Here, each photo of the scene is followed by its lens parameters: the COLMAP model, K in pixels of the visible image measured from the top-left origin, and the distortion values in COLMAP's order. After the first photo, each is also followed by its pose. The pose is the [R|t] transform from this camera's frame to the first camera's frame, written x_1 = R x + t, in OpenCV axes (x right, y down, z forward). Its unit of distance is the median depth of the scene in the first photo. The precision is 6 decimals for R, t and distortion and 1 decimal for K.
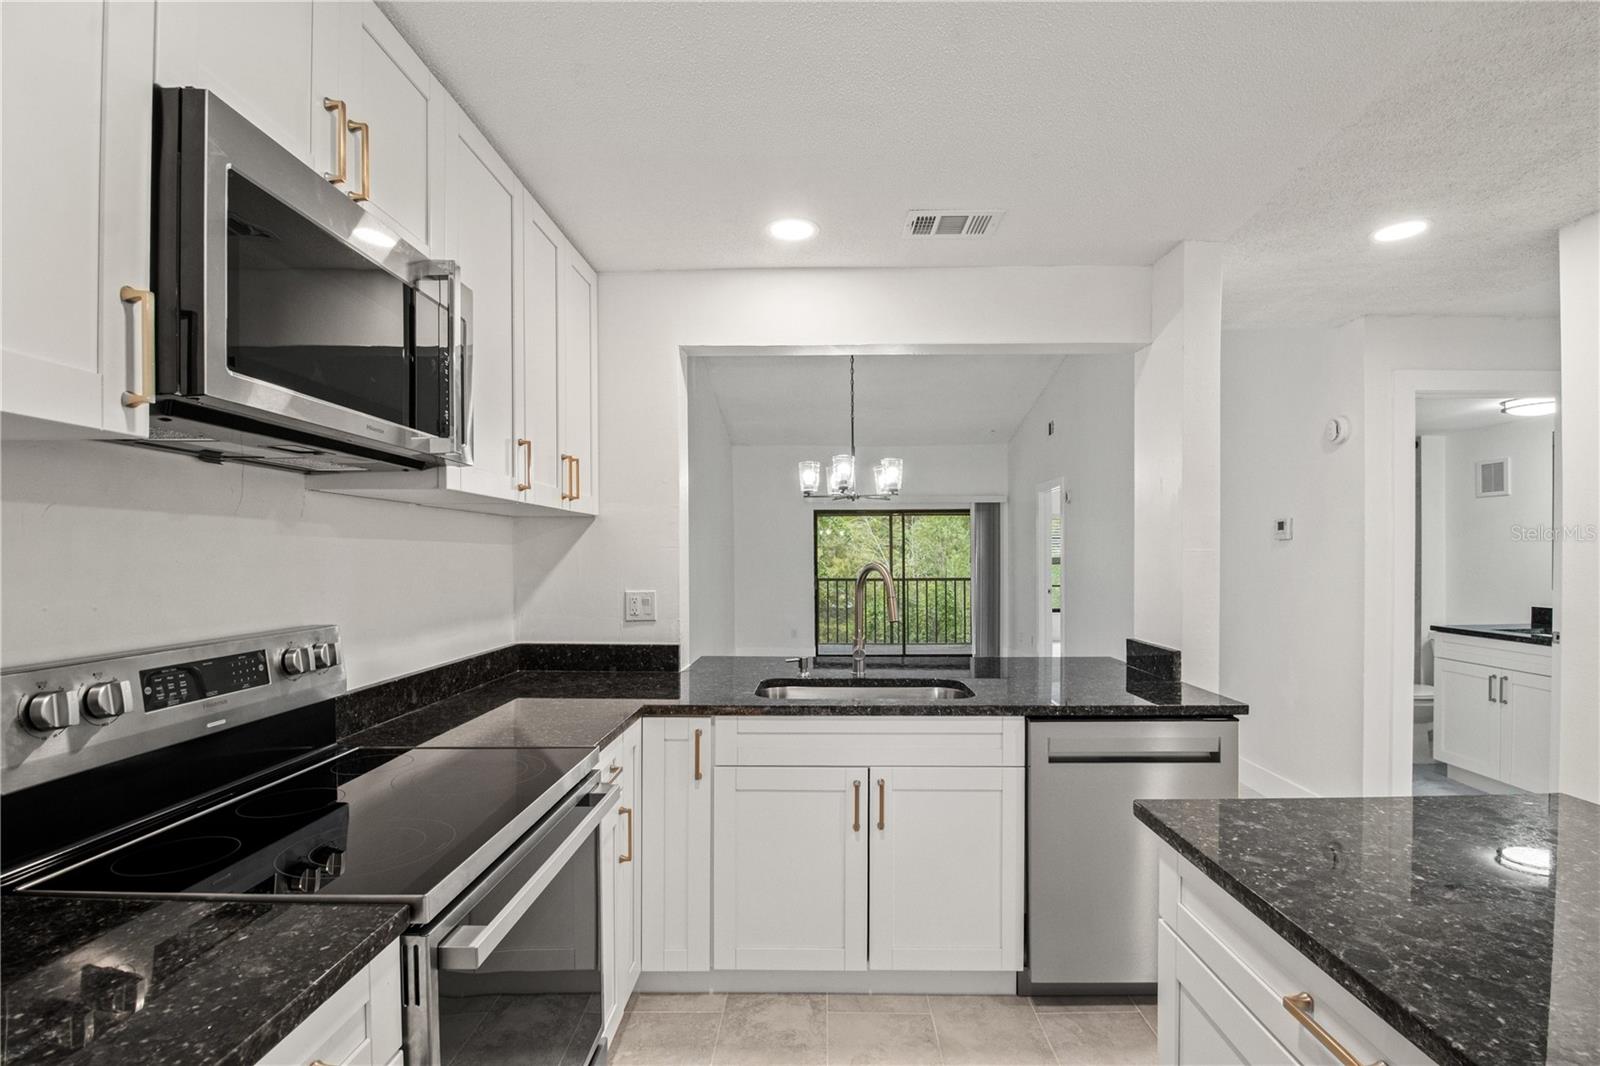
lens RADIAL K [[752.3, 0, 809.9], [0, 752.3, 539.6], [0, 0, 1]] dist [0.006256, -0.001943]
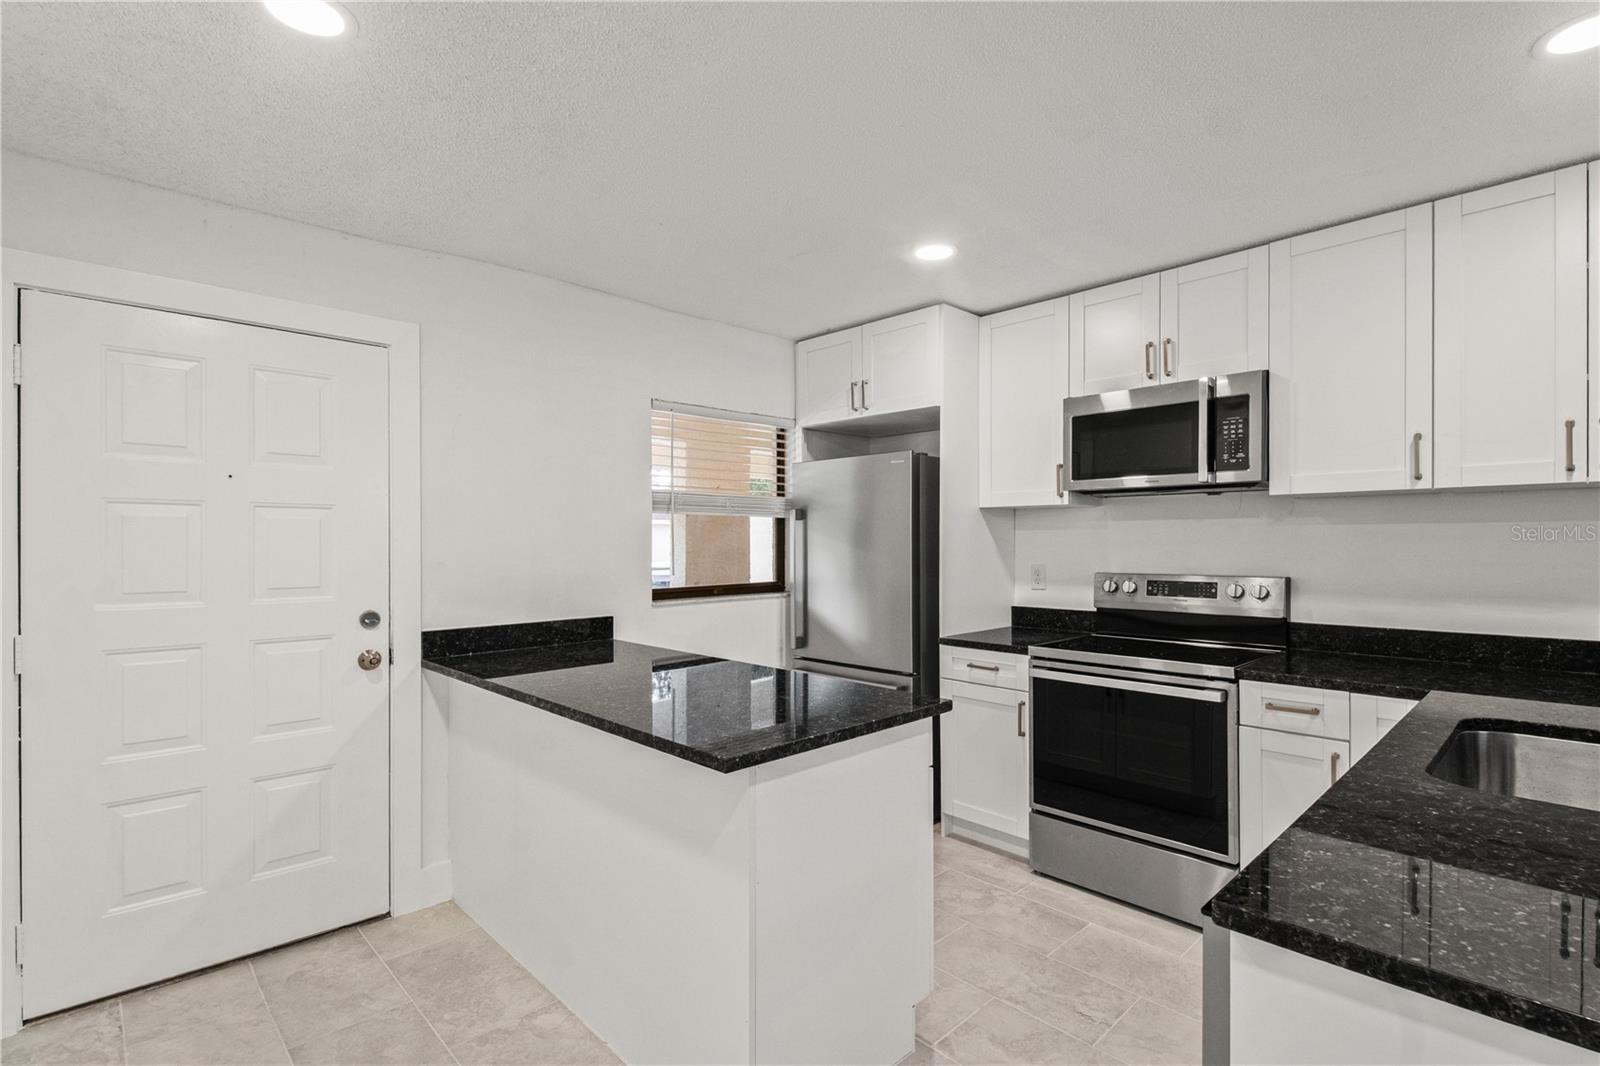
lens RADIAL K [[752.3, 0, 804.2], [0, 752.3, 544.4], [0, 0, 1]] dist [0.006256, -0.001943]
pose [[-0.691777, 0.019934, -0.721836, 1.145106], [0.031620, 0.999496, -0.002701, 0.008811], [0.721419, -0.024693, -0.692059, 1.194543]]
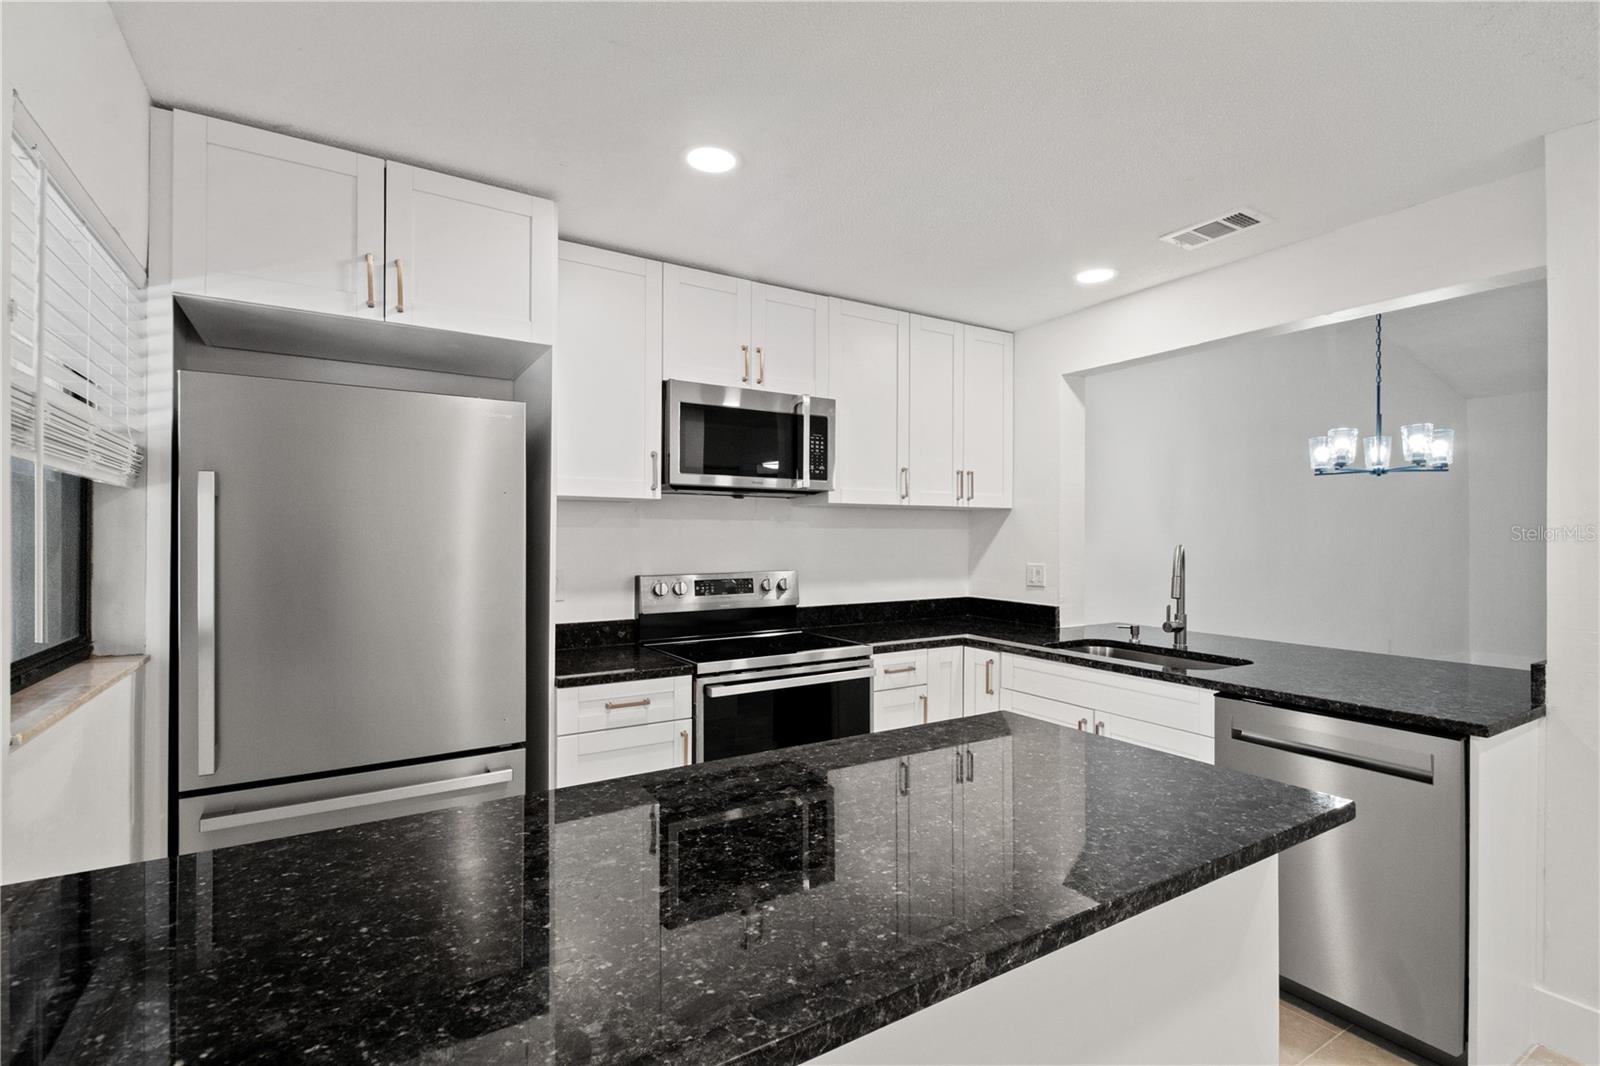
lens RADIAL K [[752.3, 0, 834.2], [0, 752.3, 539.5], [0, 0, 1]] dist [0.006256, -0.001943]
pose [[0.586834, 0.017105, -0.809527, 0.926690], [0.011973, 0.999484, 0.029798, -0.025948], [0.809619, -0.027178, 0.586326, -0.090314]]
